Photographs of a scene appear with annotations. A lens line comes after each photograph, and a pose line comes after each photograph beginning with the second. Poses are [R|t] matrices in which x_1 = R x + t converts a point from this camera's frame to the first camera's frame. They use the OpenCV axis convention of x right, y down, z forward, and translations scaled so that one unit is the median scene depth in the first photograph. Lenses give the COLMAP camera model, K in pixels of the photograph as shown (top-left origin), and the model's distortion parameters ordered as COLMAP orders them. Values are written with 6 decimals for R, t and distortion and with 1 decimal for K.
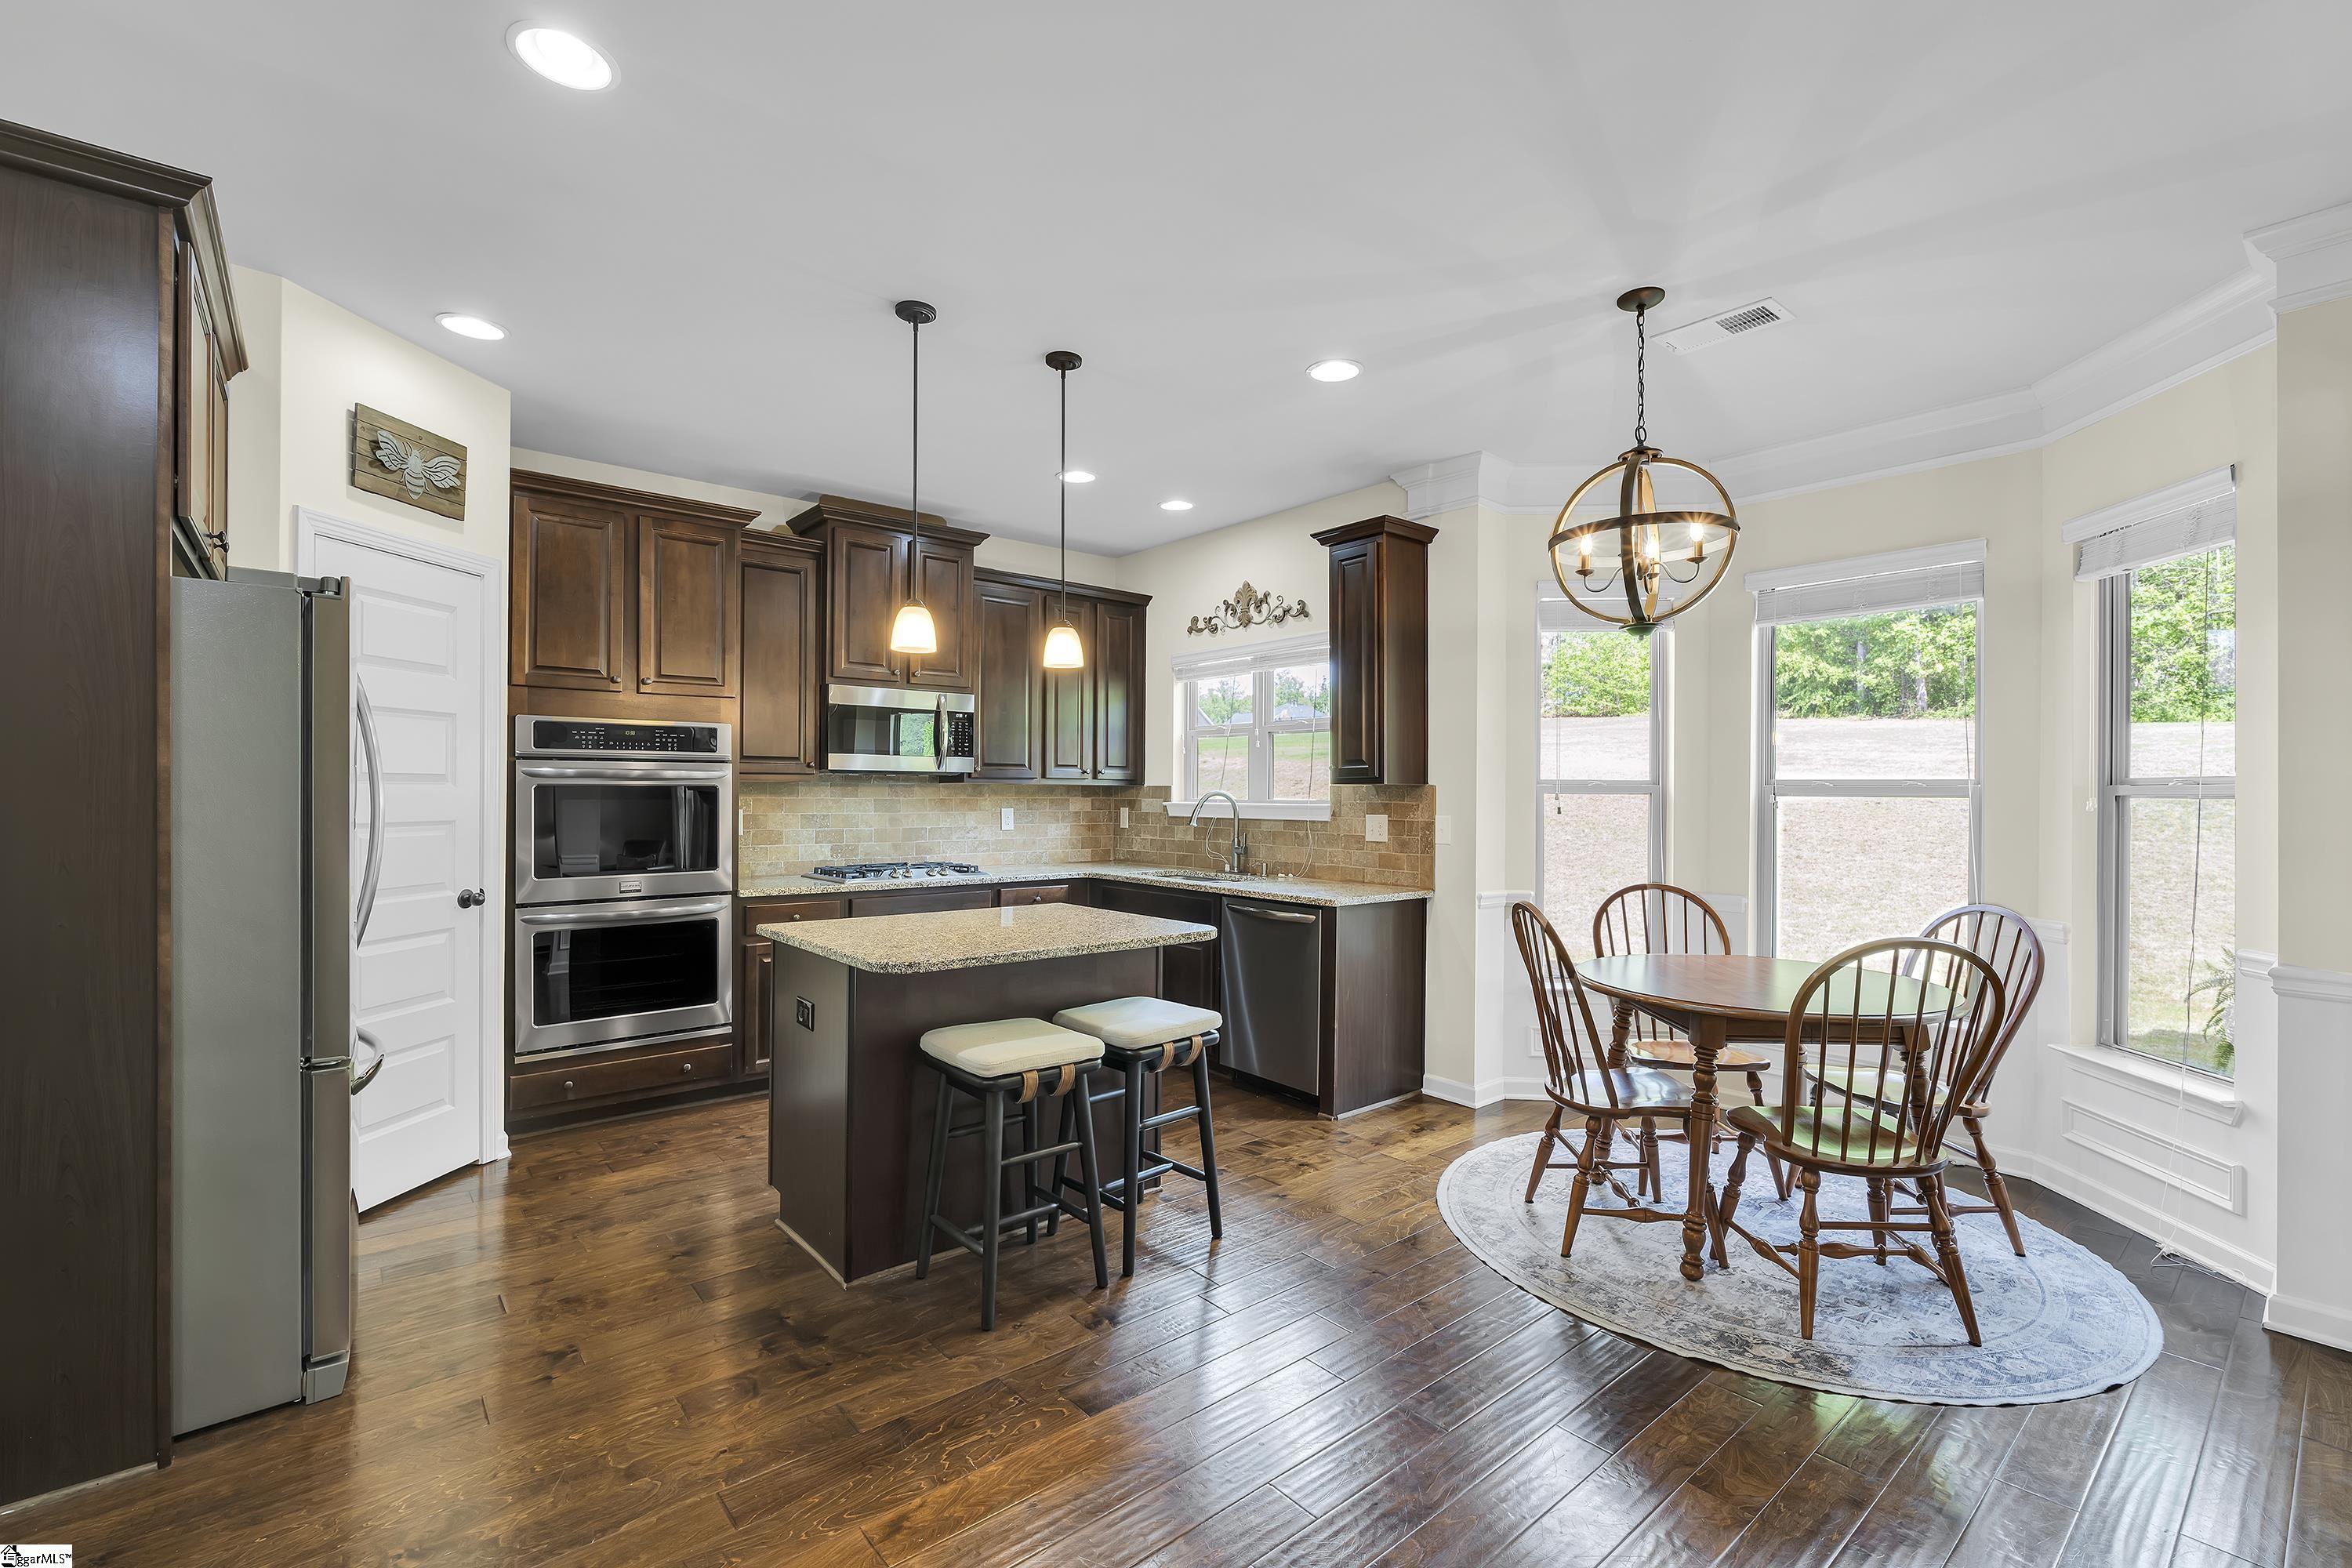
lens RADIAL K [[1027.8, 0, 1182.4], [0, 1027.8, 800.5], [0, 0, 1]] dist [-0.004156, 0.000216]
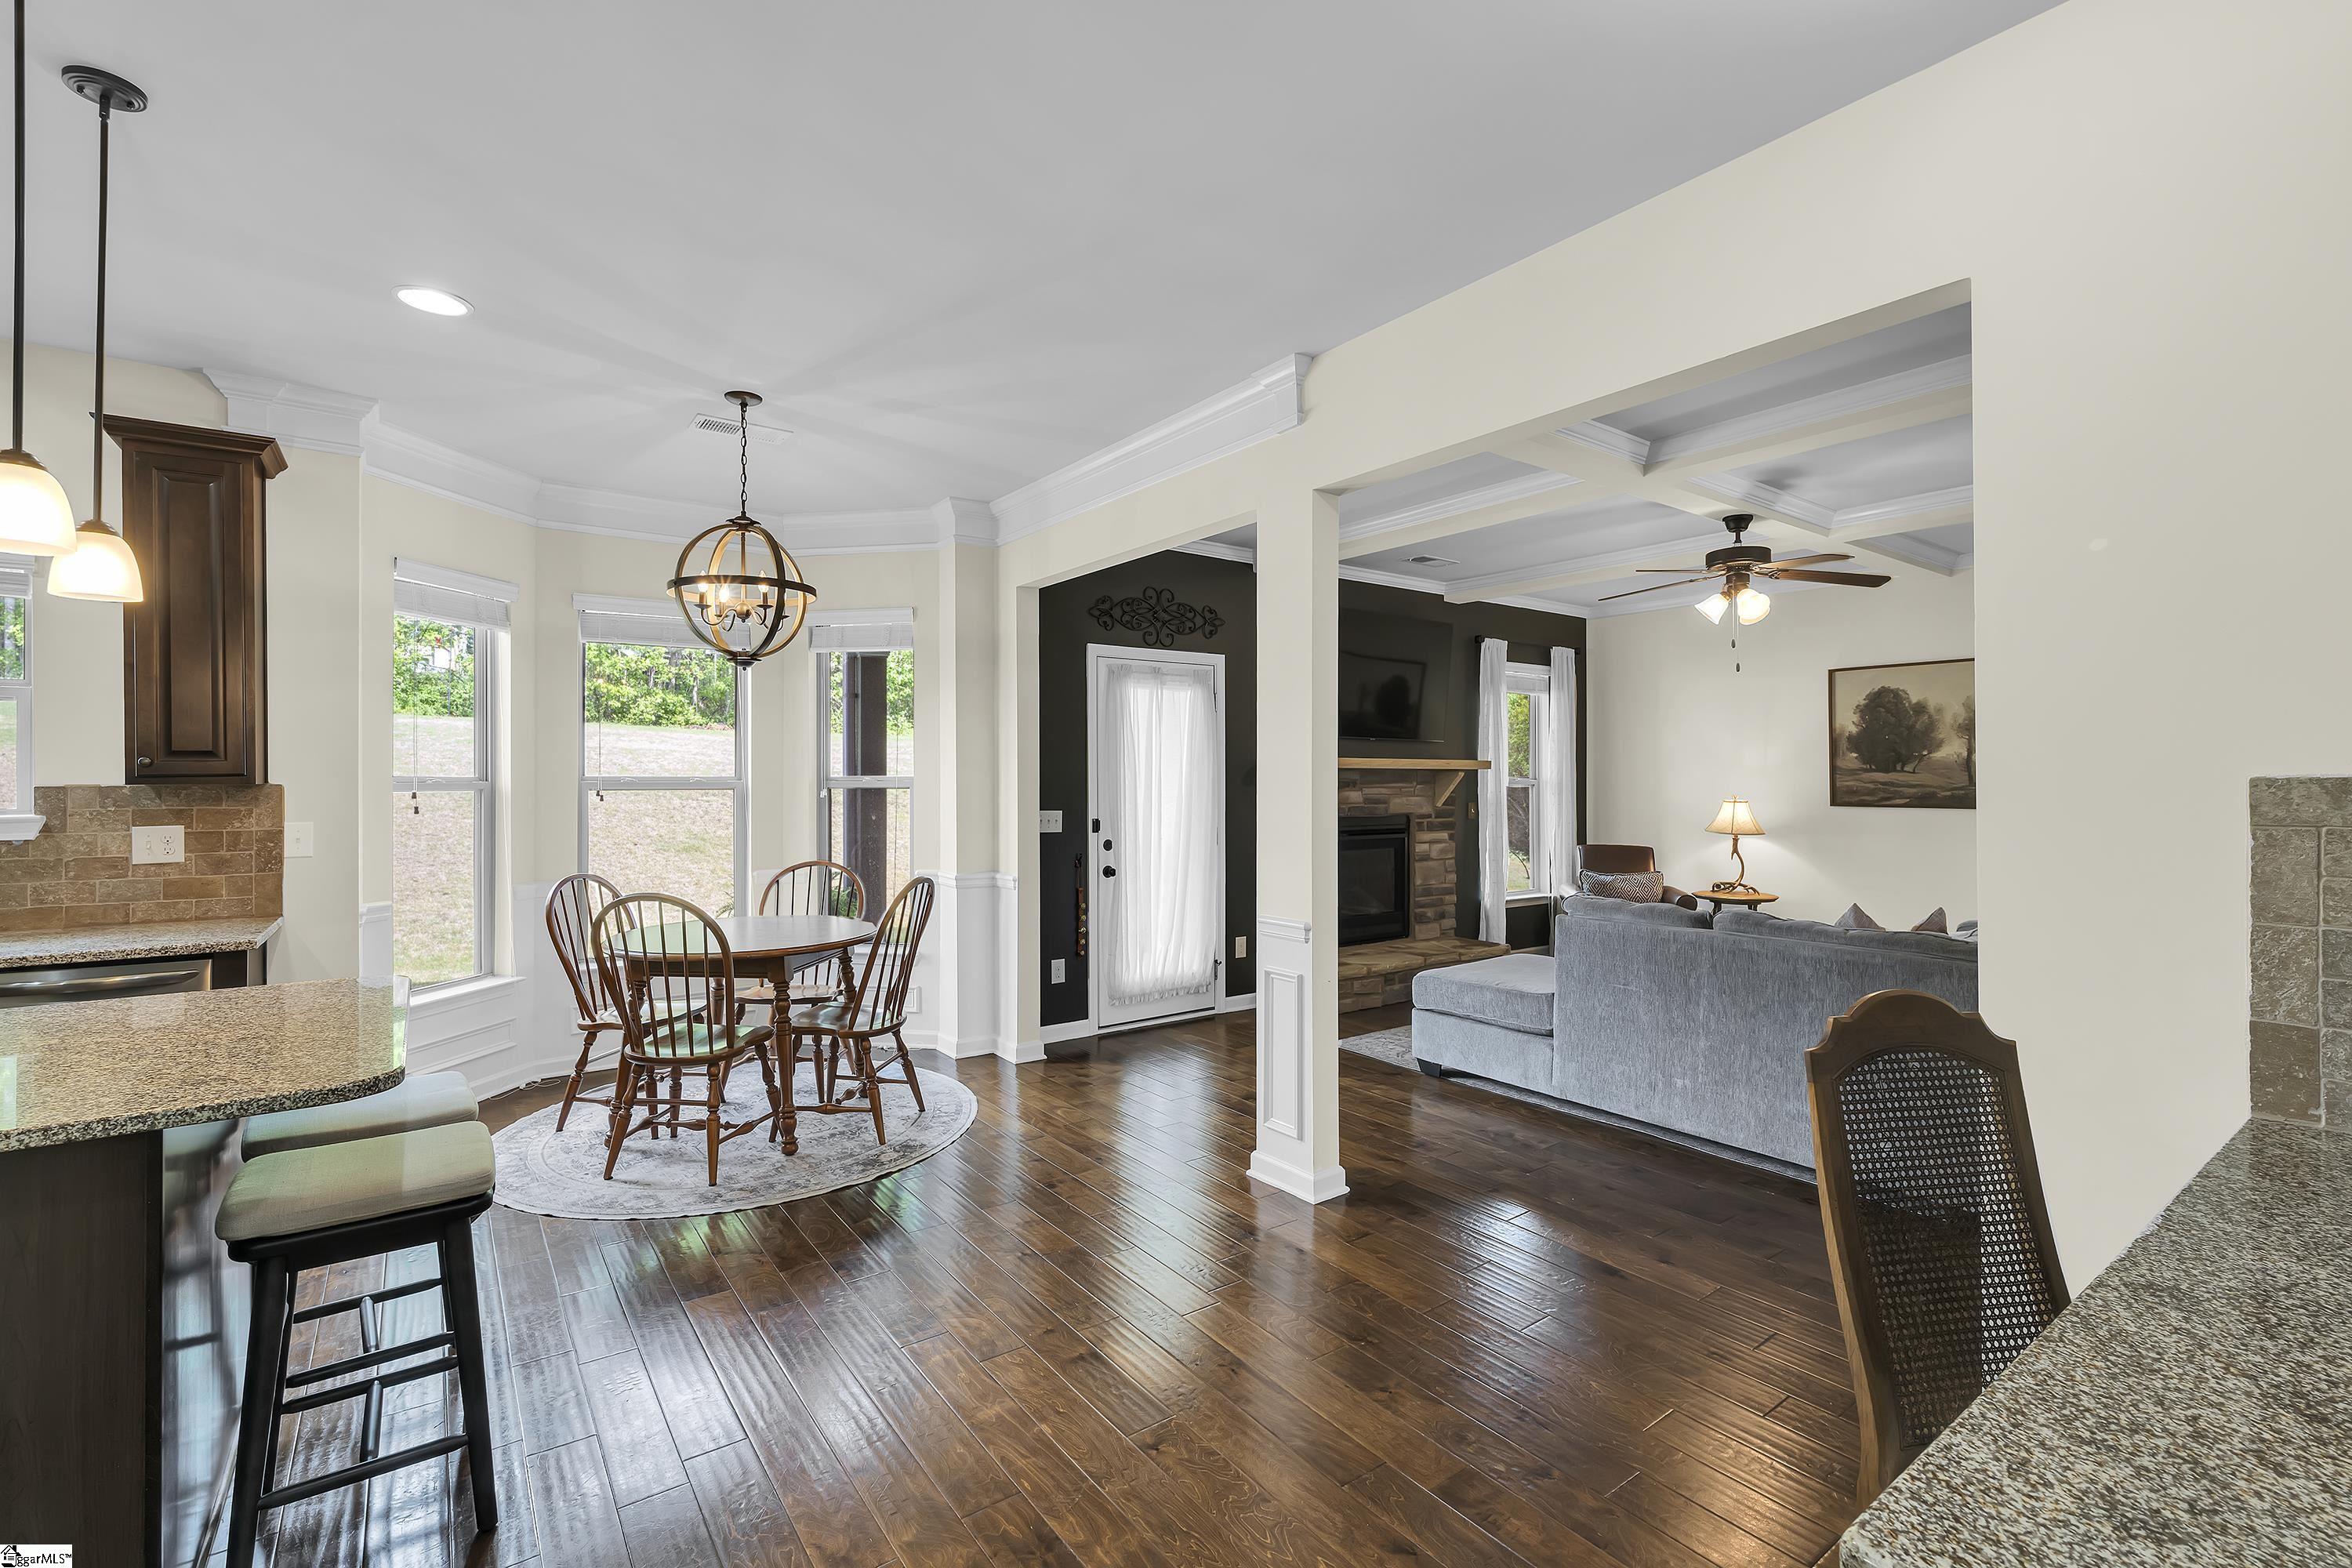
lens RADIAL K [[1082.4, 0, 1182.3], [0, 1082.4, 792.5], [0, 0, 1]] dist [-0.000405, 0.000039]
pose [[0.051419, -0.020308, 0.998471, -0.604914], [0.008717, 0.999764, 0.019886, -0.020816], [-0.998639, 0.007681, 0.051584, 0.283486]]
